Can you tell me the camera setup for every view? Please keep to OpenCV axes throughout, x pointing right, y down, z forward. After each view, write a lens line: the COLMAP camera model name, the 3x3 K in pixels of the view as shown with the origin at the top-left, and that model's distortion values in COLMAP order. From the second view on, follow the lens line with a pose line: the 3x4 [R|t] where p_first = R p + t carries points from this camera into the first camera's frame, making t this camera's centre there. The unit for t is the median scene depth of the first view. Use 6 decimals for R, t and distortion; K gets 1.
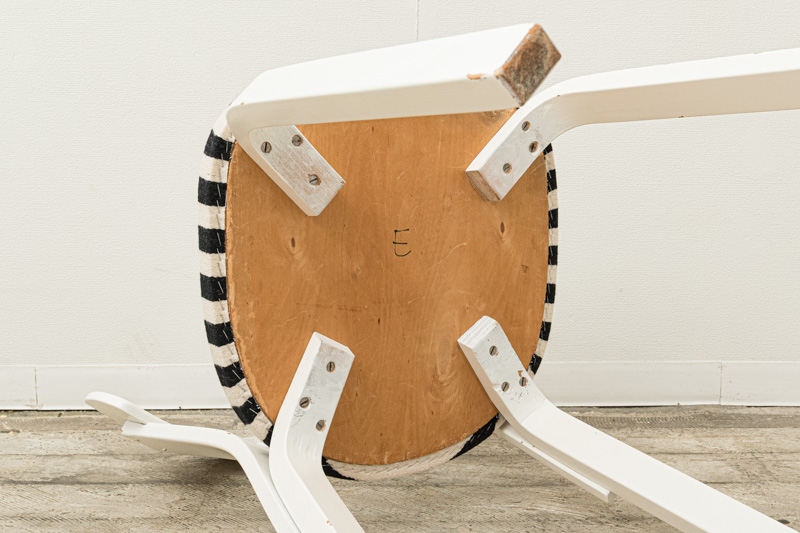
lens RADIAL K [[1035.5, 0, 400.7], [0, 1035.5, 267.2], [0, 0, 1]] dist [-0.018887, 0.000000]
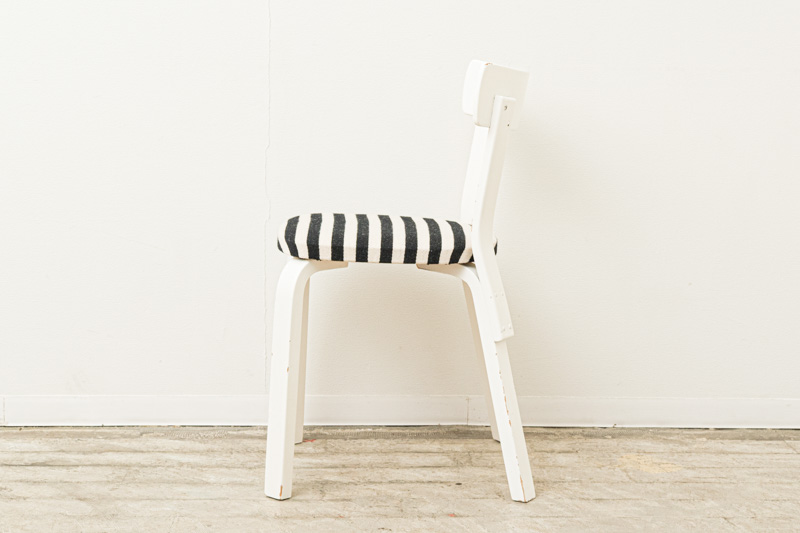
lens RADIAL K [[1390.3, 0, 399.1], [0, 1390.3, 265.7], [0, 0, 1]] dist [-0.007920, 0.000000]
pose [[0.998499, 0.011672, 0.053508, 0.105969], [-0.010906, 0.999834, -0.014574, -0.071102], [-0.053669, 0.013968, 0.998461, -1.069632]]
